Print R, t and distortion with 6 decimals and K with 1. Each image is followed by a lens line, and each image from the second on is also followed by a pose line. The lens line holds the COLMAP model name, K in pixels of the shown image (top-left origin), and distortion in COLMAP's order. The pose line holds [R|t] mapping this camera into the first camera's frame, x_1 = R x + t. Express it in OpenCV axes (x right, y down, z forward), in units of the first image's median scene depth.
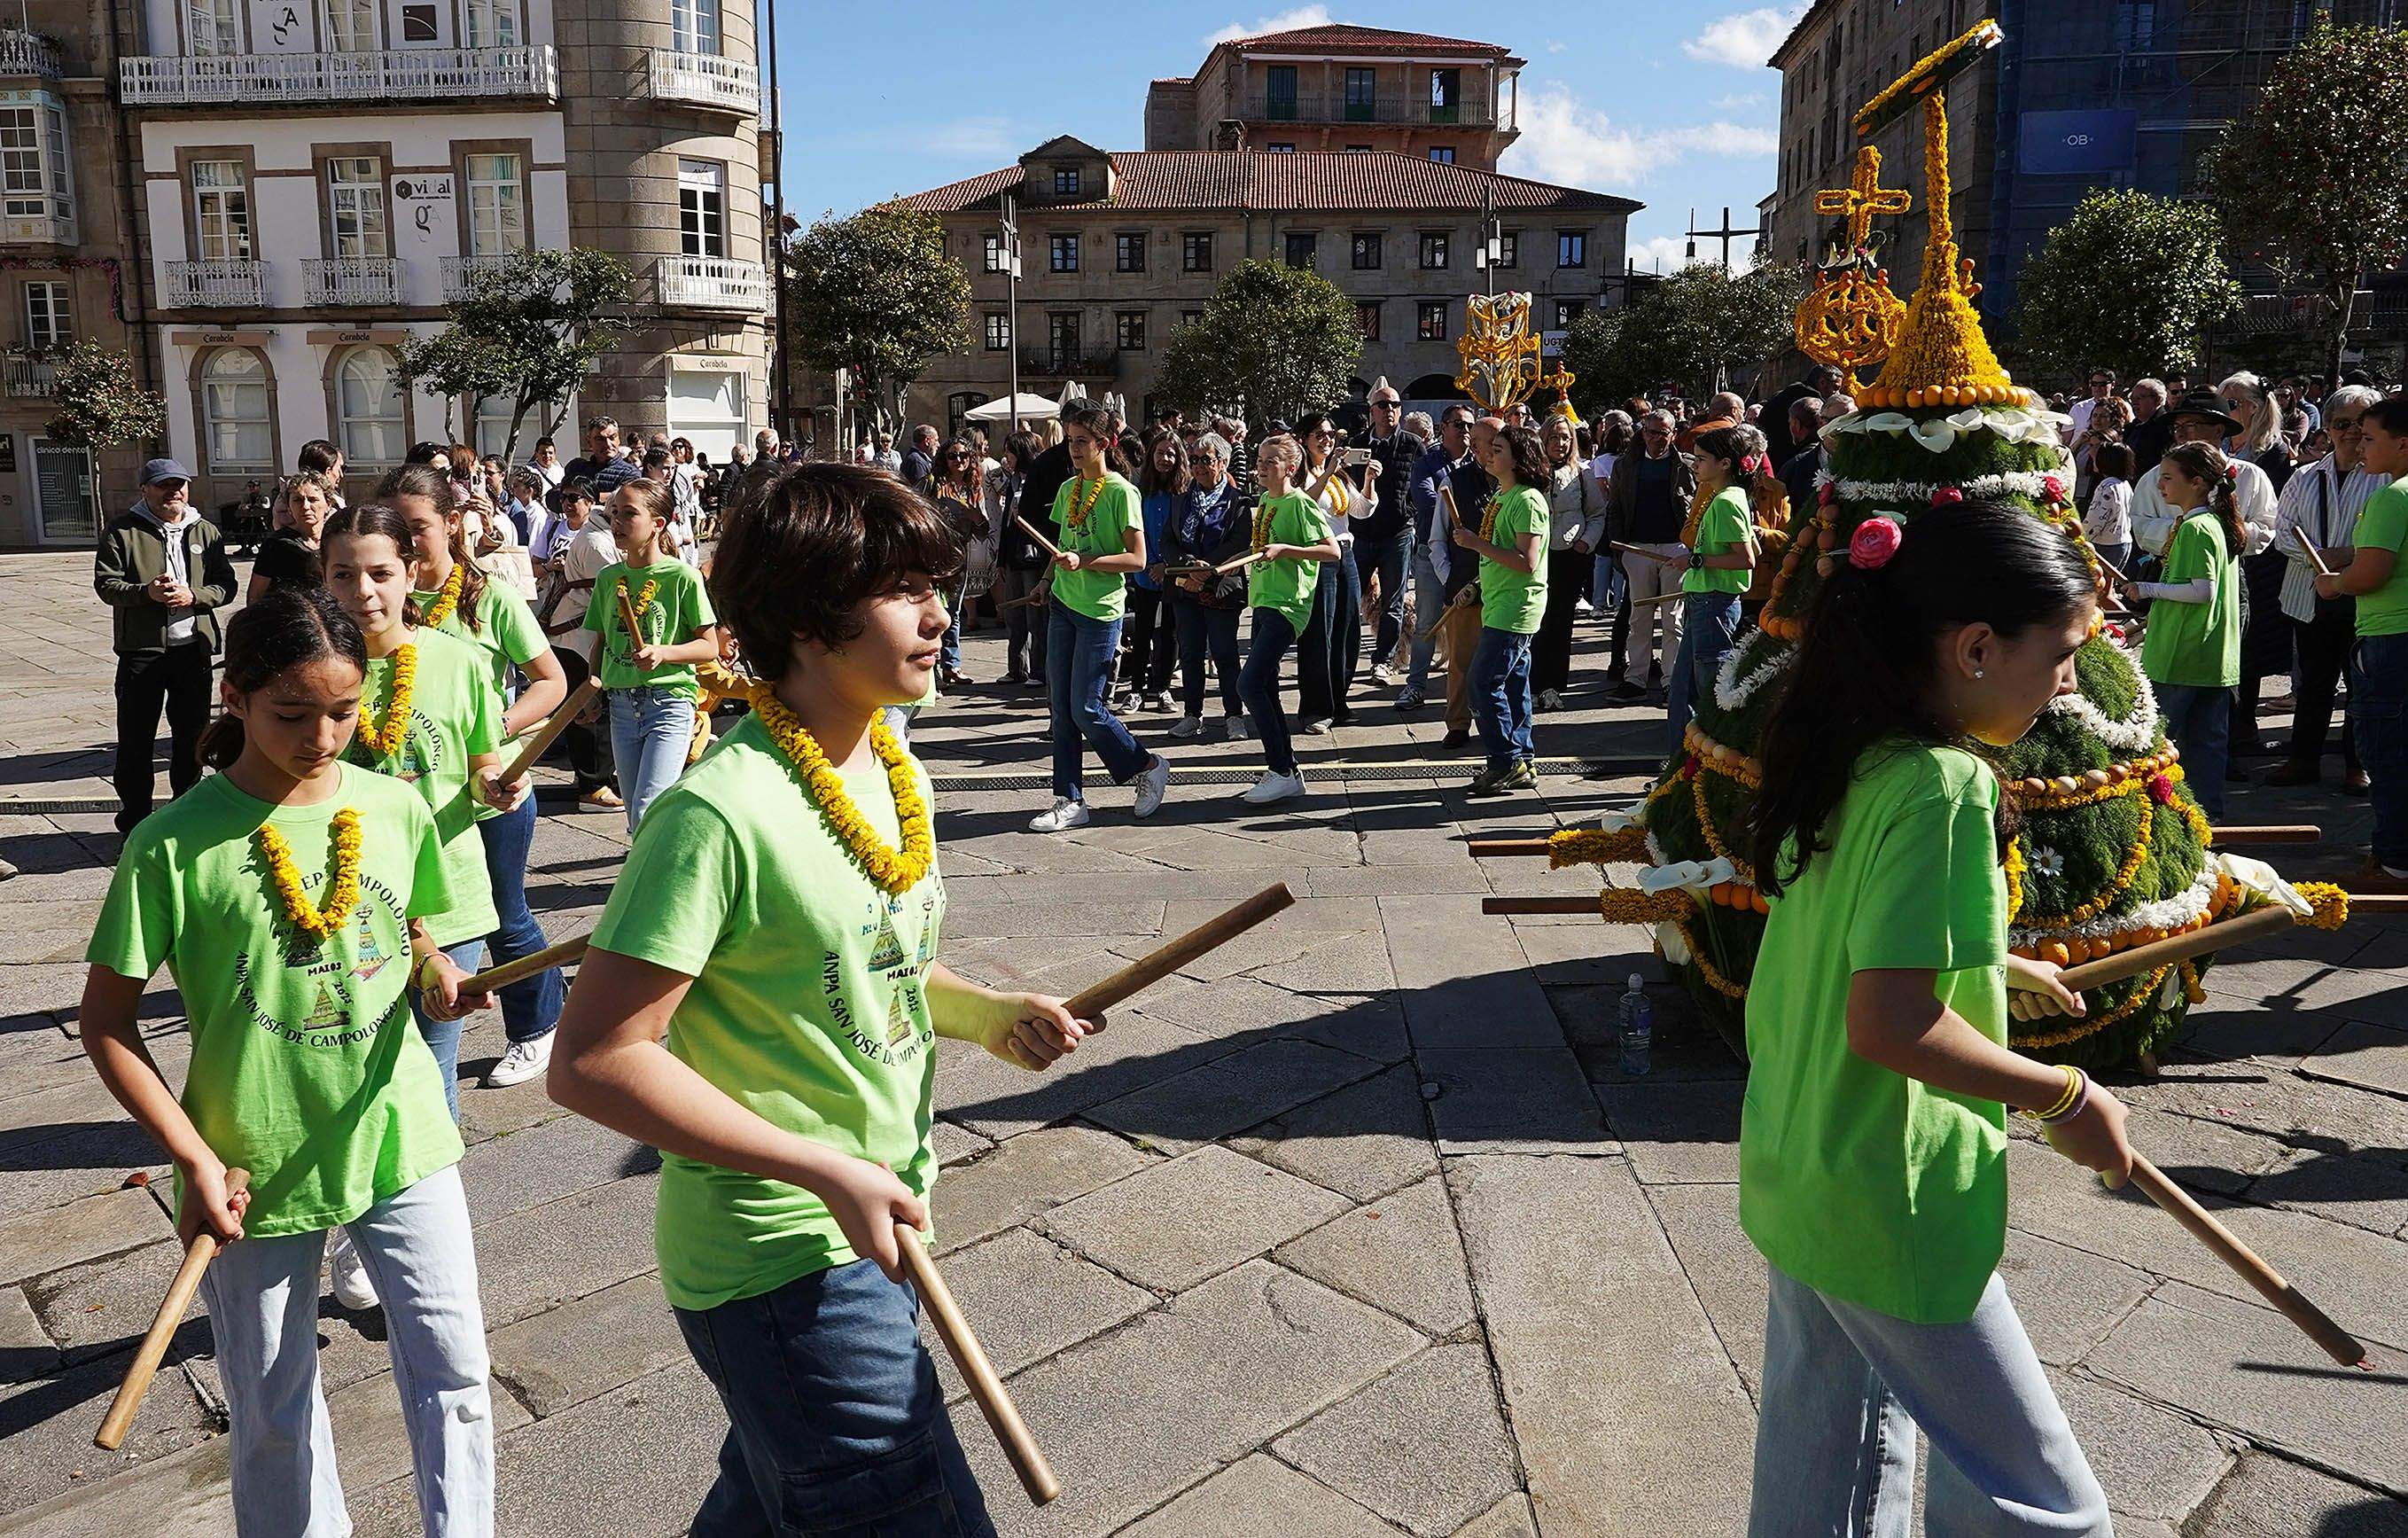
lens RADIAL K [[1719.2, 0, 1197.4], [0, 1719.2, 716.2], [0, 0, 1]] dist [-0.001877, 0.001882]
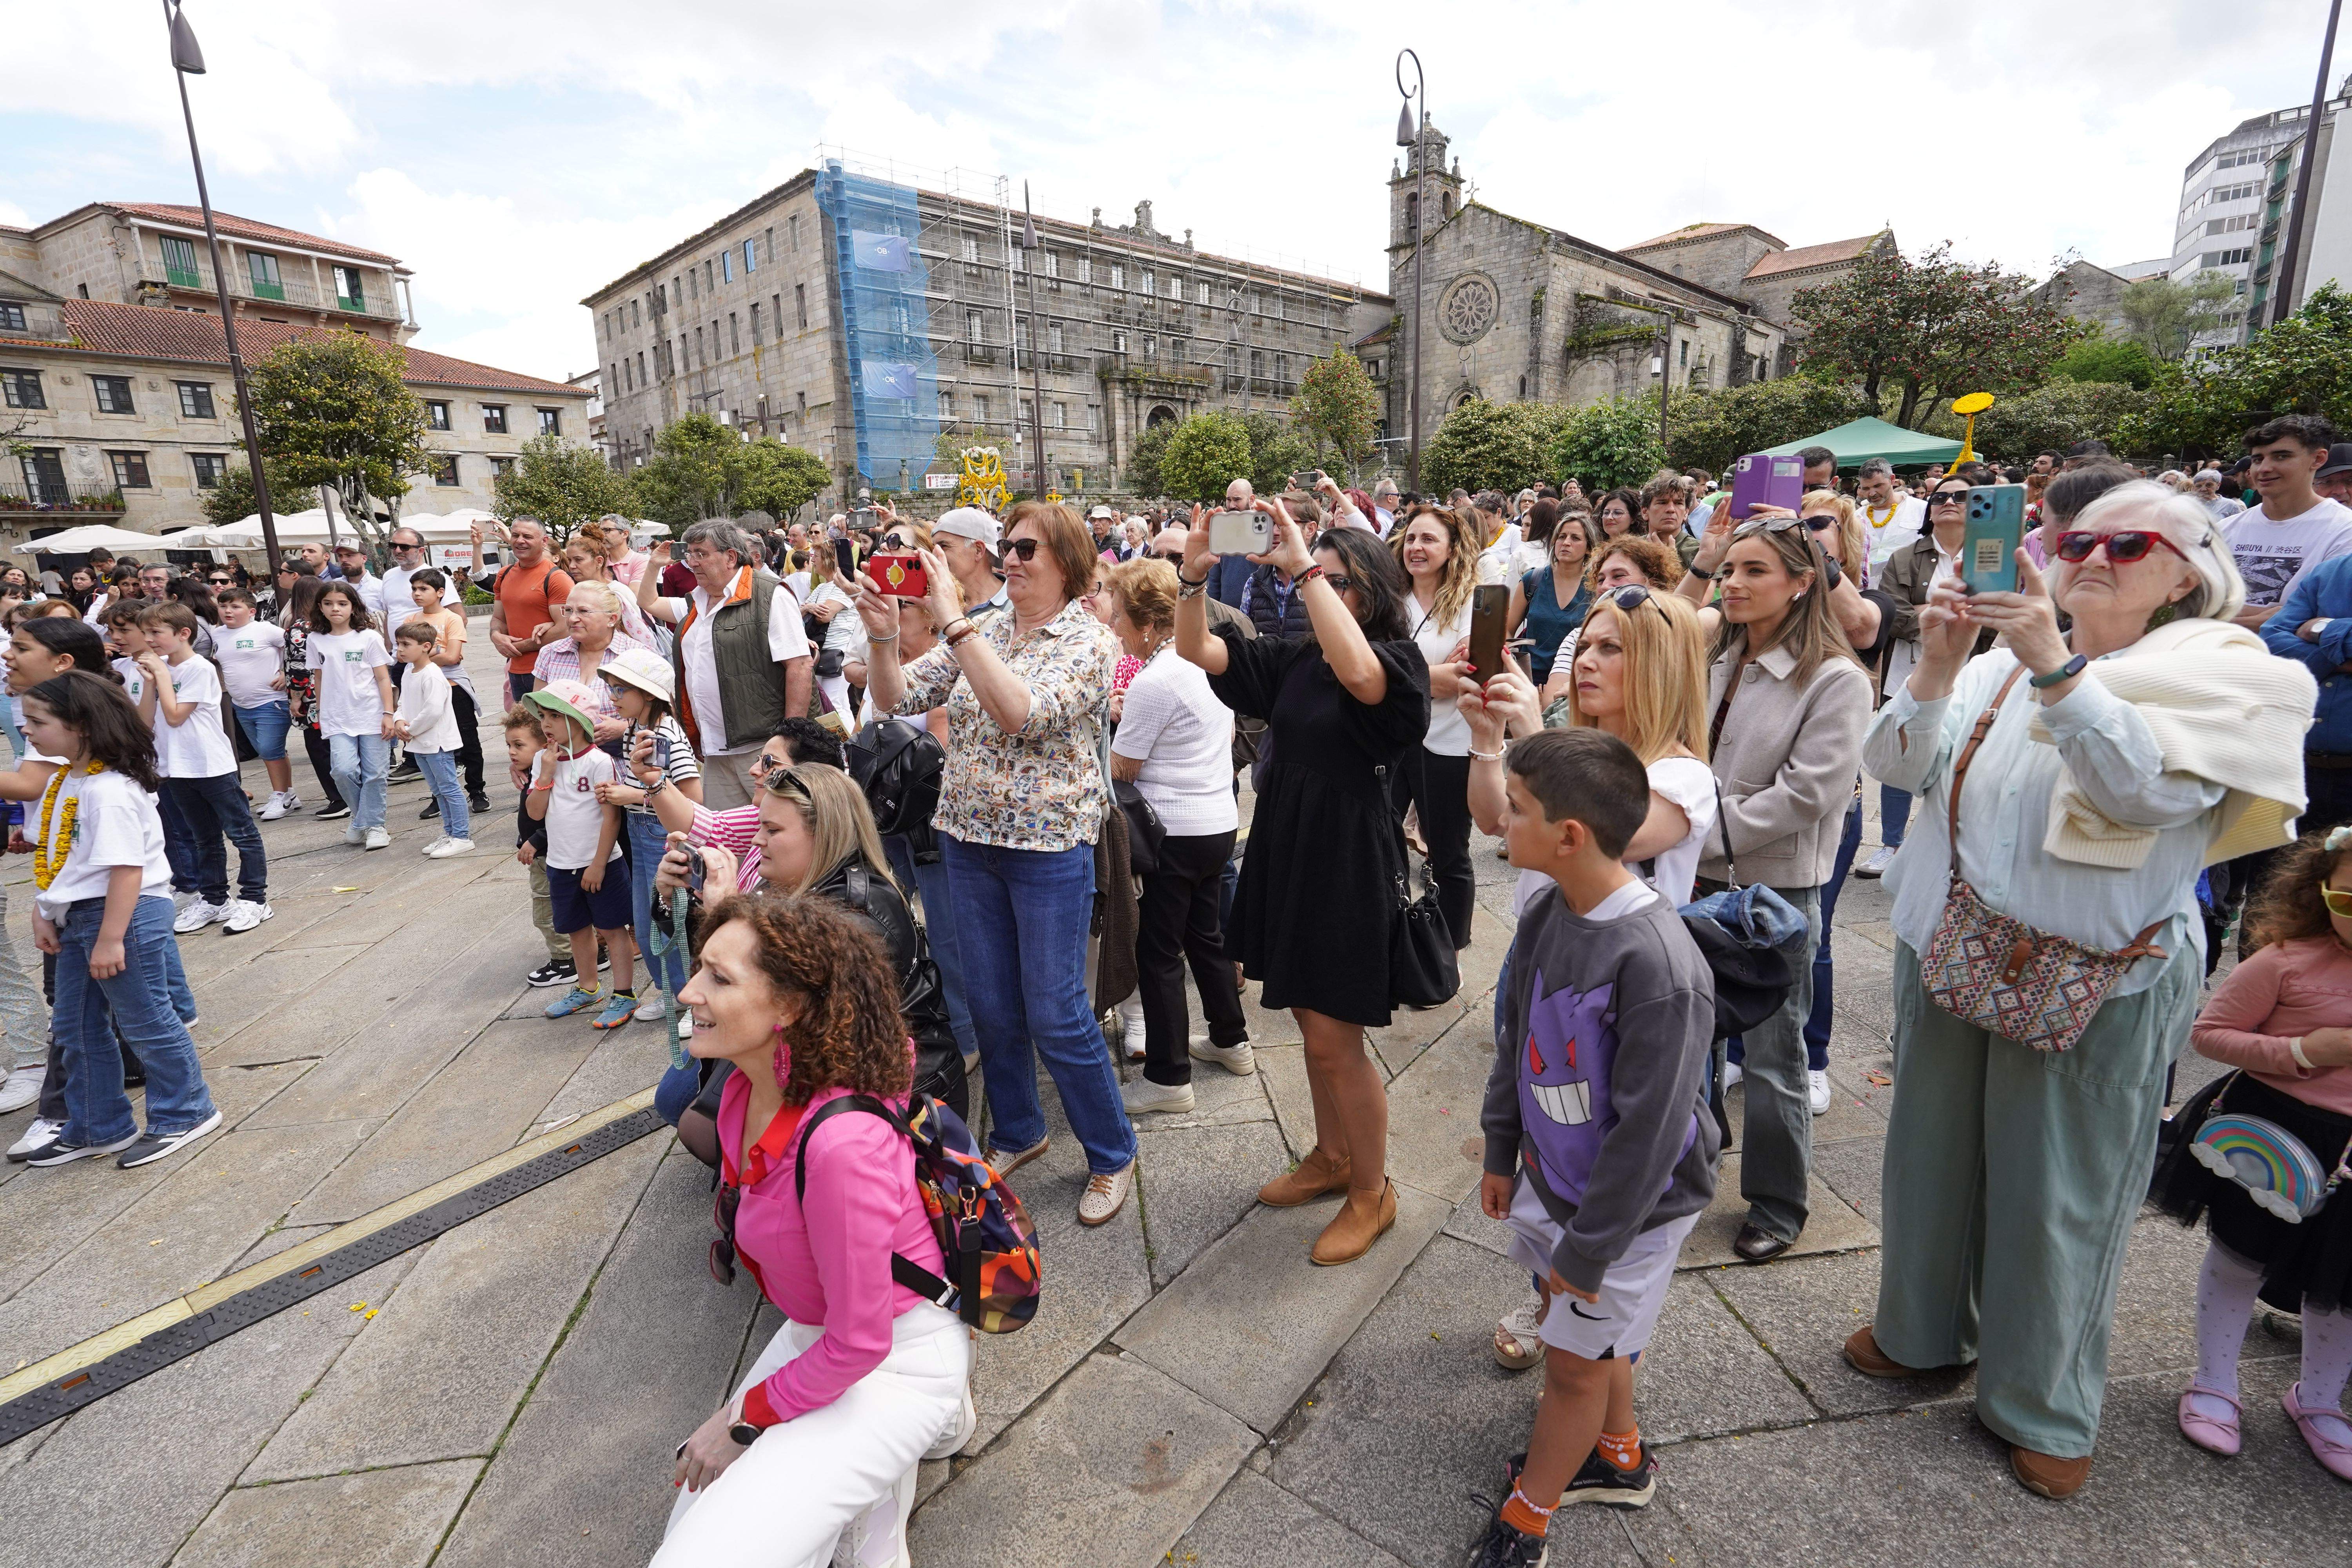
lens RADIAL K [[1075.8, 0, 1173.9], [0, 1075.8, 777.9], [0, 0, 1]] dist [-0.012622, 0.005998]
pose [[0.584167, -0.188556, 0.789427, -0.369681], [0.160748, 0.980252, 0.115183, -0.014503], [-0.795555, 0.059612, 0.602941, 0.158209]]
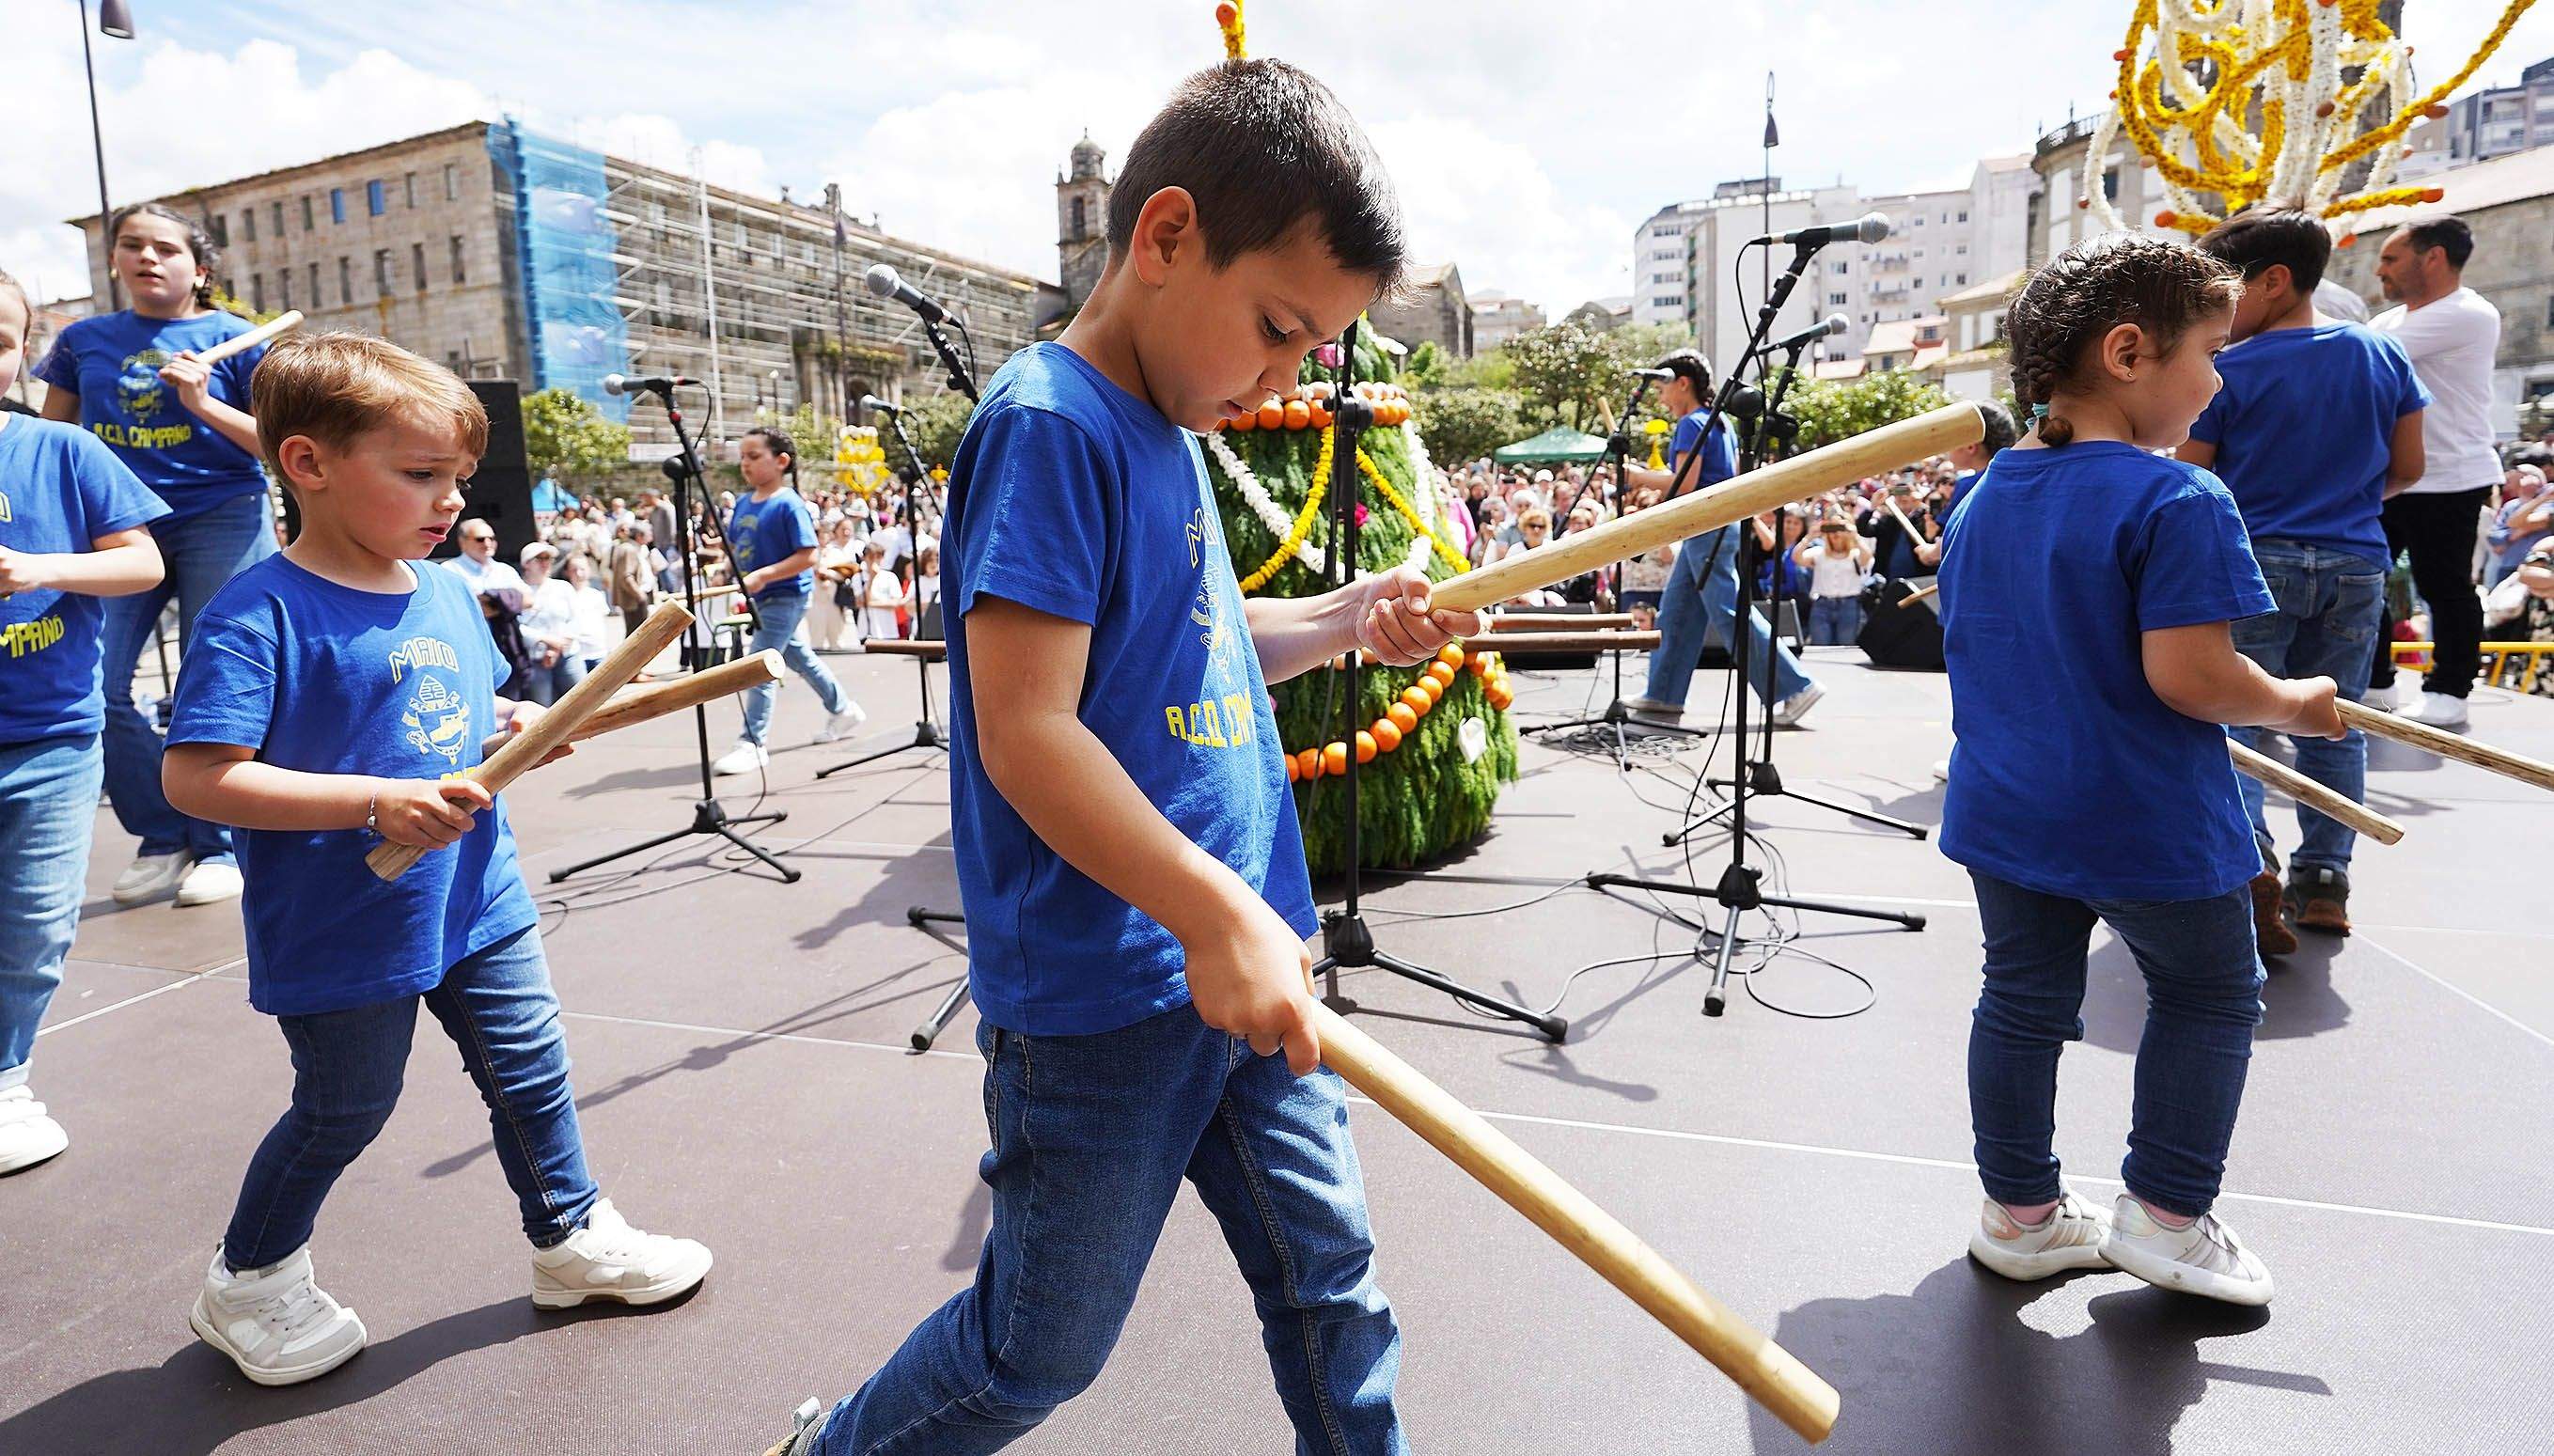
lens RADIAL K [[1142.1, 0, 1249.5], [0, 1142.1, 610.7], [0, 0, 1]] dist [-0.015329, 0.006333]
pose [[0.217687, -0.097624, 0.971124, -0.577103], [0.191612, 0.979897, 0.055554, -0.029759], [-0.957025, 0.173985, 0.232017, 0.235348]]
